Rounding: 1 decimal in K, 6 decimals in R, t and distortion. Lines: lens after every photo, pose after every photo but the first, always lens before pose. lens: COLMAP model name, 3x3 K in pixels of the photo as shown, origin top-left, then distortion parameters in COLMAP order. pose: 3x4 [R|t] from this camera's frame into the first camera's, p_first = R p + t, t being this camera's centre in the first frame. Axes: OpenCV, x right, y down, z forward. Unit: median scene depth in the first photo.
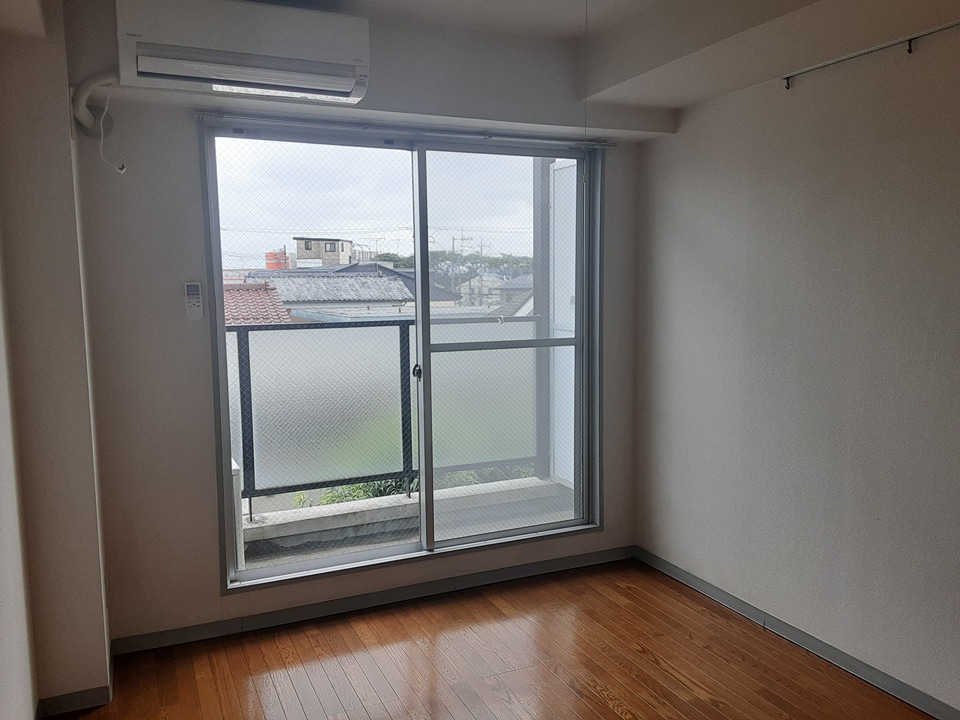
lens RADIAL K [[774.2, 0, 485.4], [0, 774.2, 359.9], [0, 0, 1]] dist [0.049928, -0.019060]
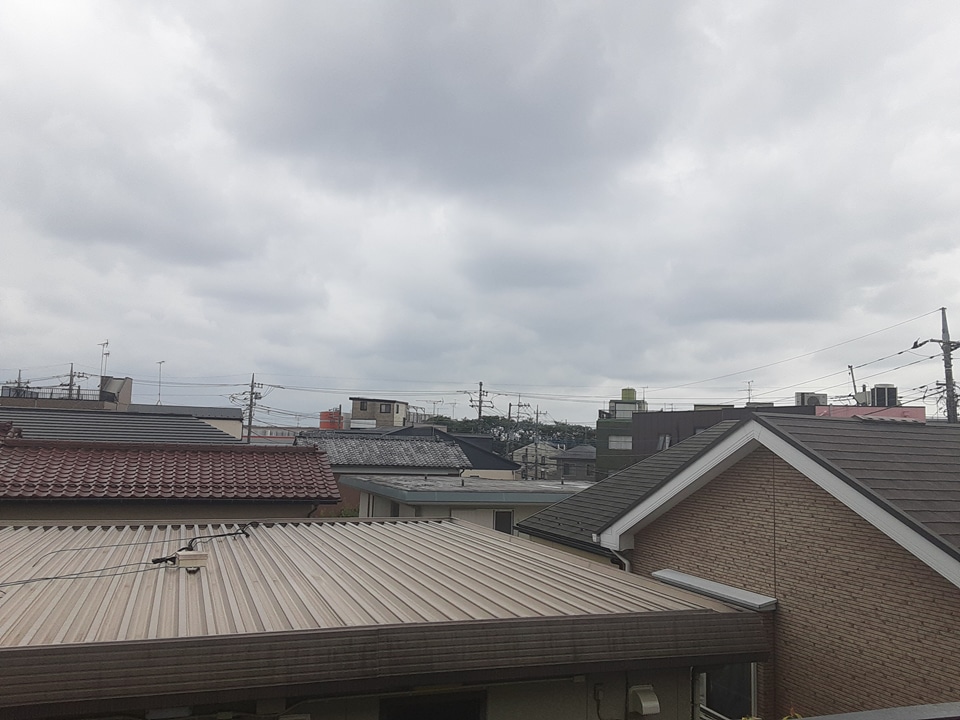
lens RADIAL K [[774.2, 0, 478.2], [0, 774.2, 356.4], [0, 0, 1]] dist [0.049928, -0.019060]
pose [[0.996452, 0.034097, -0.076943, -0.009860], [-0.049905, 0.975565, -0.213969, -0.005439], [0.067767, 0.217050, 0.973805, 0.038960]]
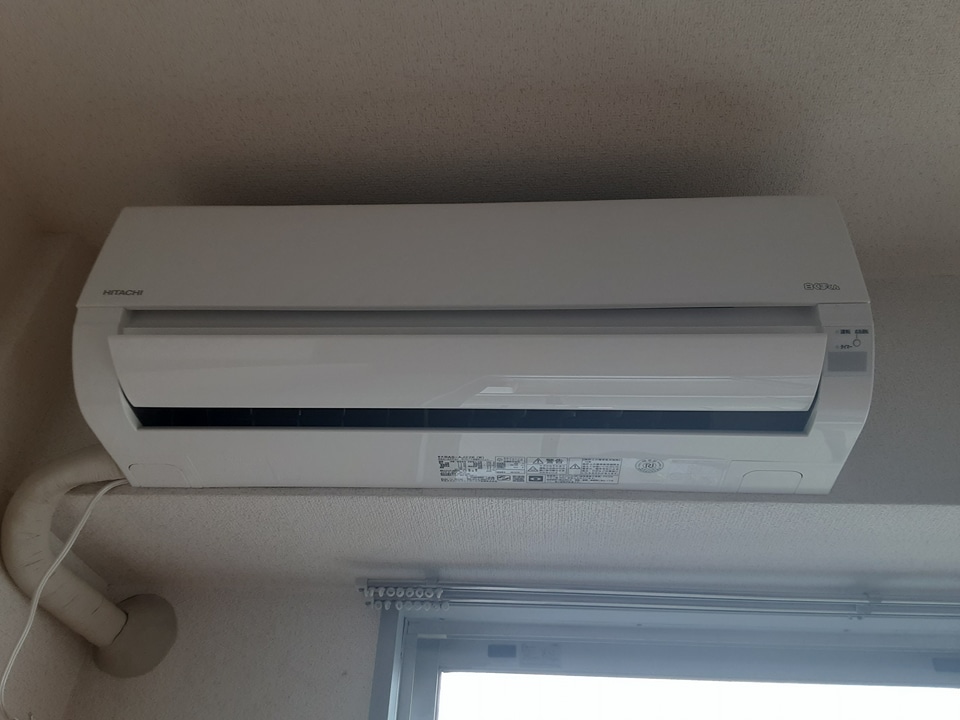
lens RADIAL K [[774.2, 0, 481.1], [0, 774.2, 358.2], [0, 0, 1]] dist [0.049928, -0.019060]
pose [[0.884019, -0.258049, -0.389772, -0.203828], [-0.093870, 0.718840, -0.688809, -0.192908], [0.457930, 0.645508, 0.611245, 0.951831]]
